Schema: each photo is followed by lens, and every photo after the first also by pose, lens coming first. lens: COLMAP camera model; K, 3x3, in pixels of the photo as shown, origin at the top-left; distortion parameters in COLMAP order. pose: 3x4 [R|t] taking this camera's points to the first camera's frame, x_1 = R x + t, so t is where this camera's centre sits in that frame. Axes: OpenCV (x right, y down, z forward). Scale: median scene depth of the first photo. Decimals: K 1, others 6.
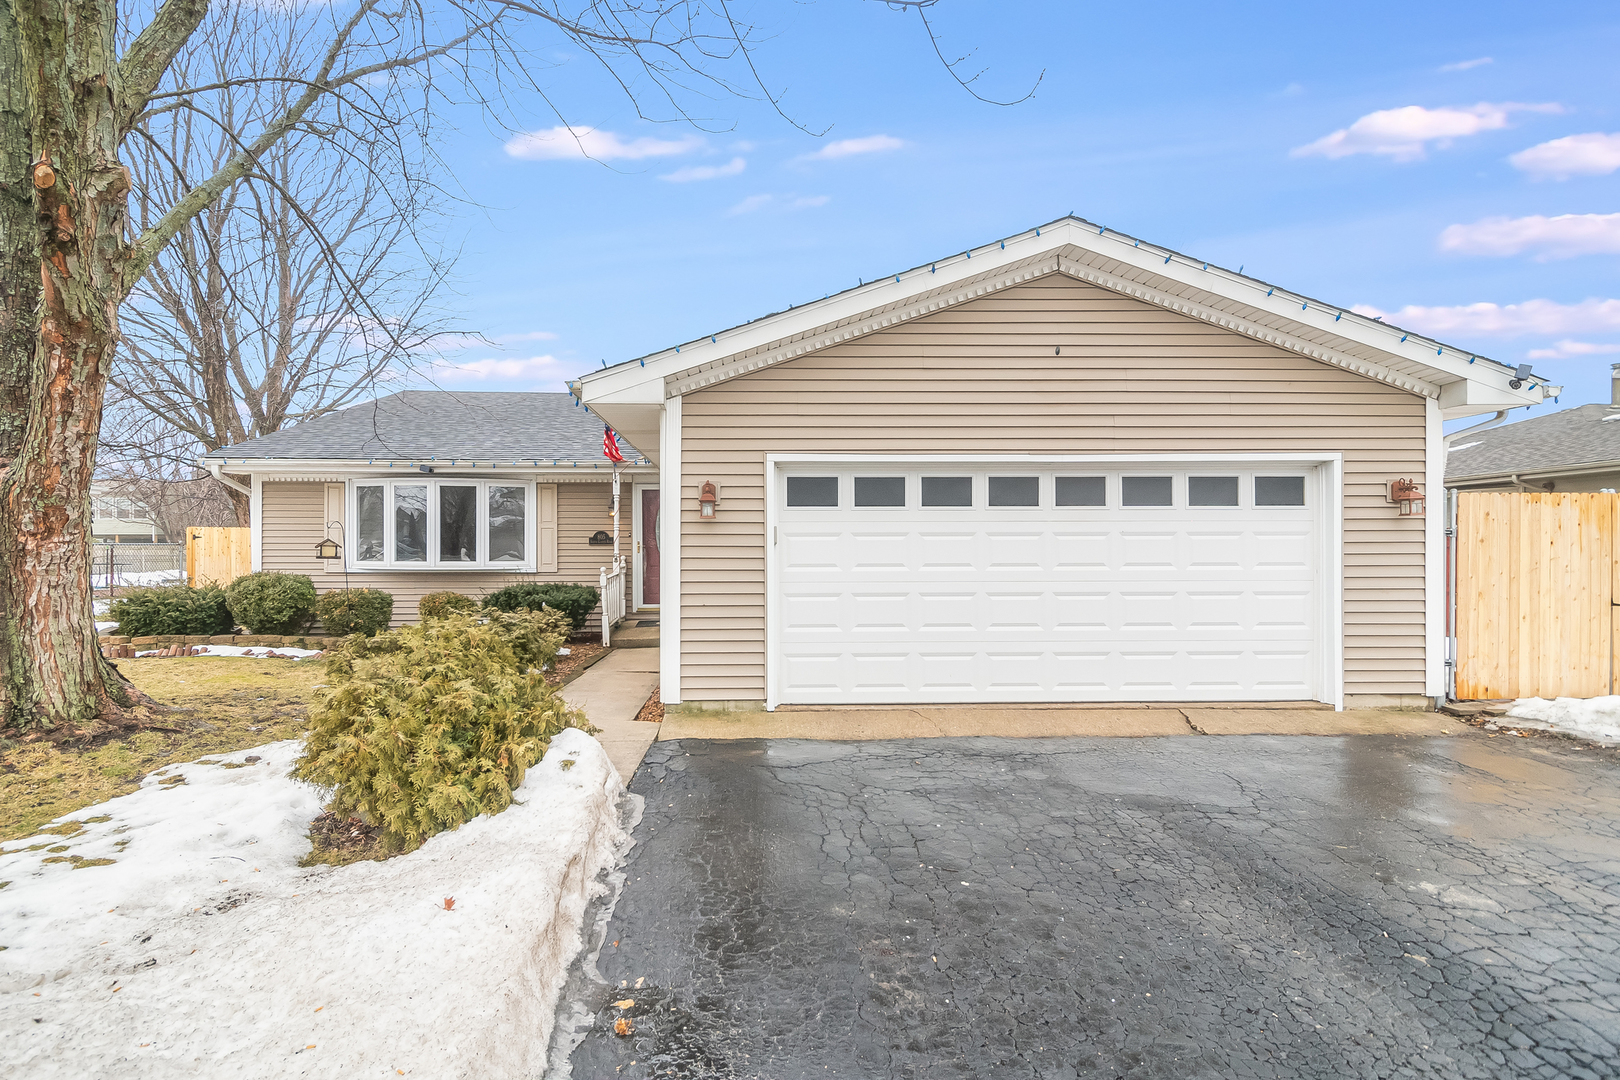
lens RADIAL K [[841.8, 0, 810.0], [0, 841.8, 540.0], [0, 0, 1]] dist [0.001345, 0.000345]
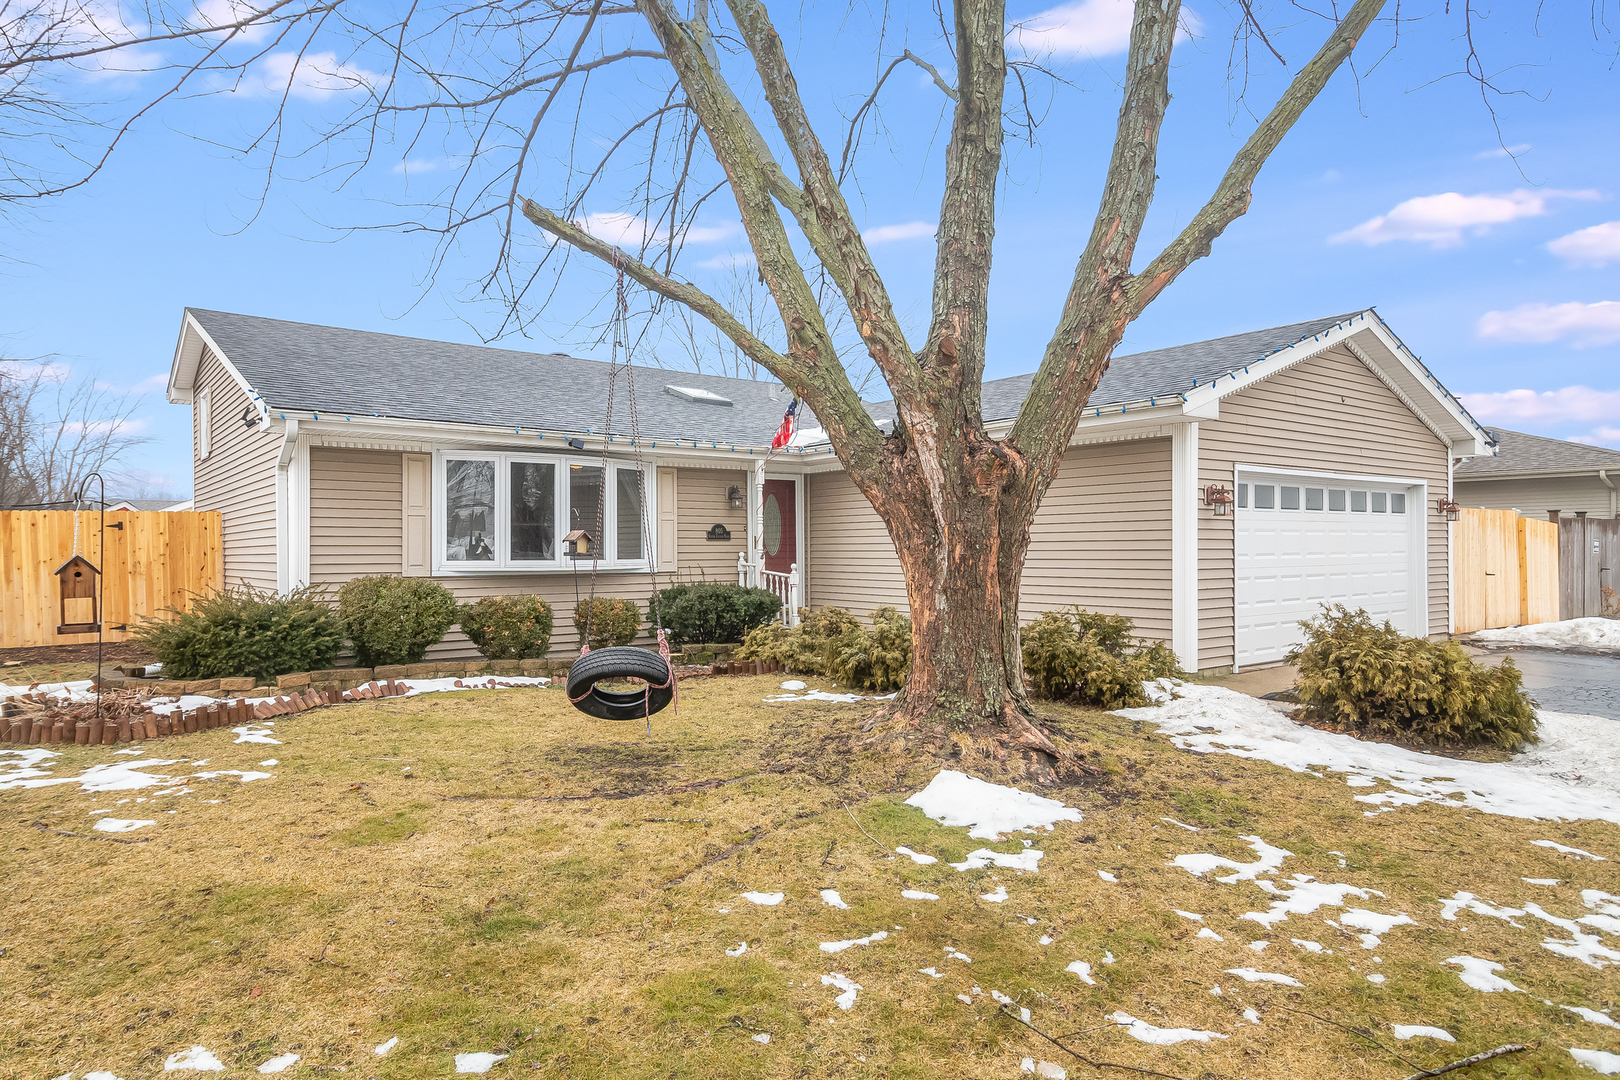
lens RADIAL K [[996.4, 0, 810.0], [0, 996.4, 540.0], [0, 0, 1]] dist [-0.000263, -0.000534]
pose [[0.808438, 0.002058, 0.588578, -0.796053], [-0.002327, 0.999997, -0.000301, 0.006003], [-0.588577, -0.001126, 0.808441, 0.105653]]
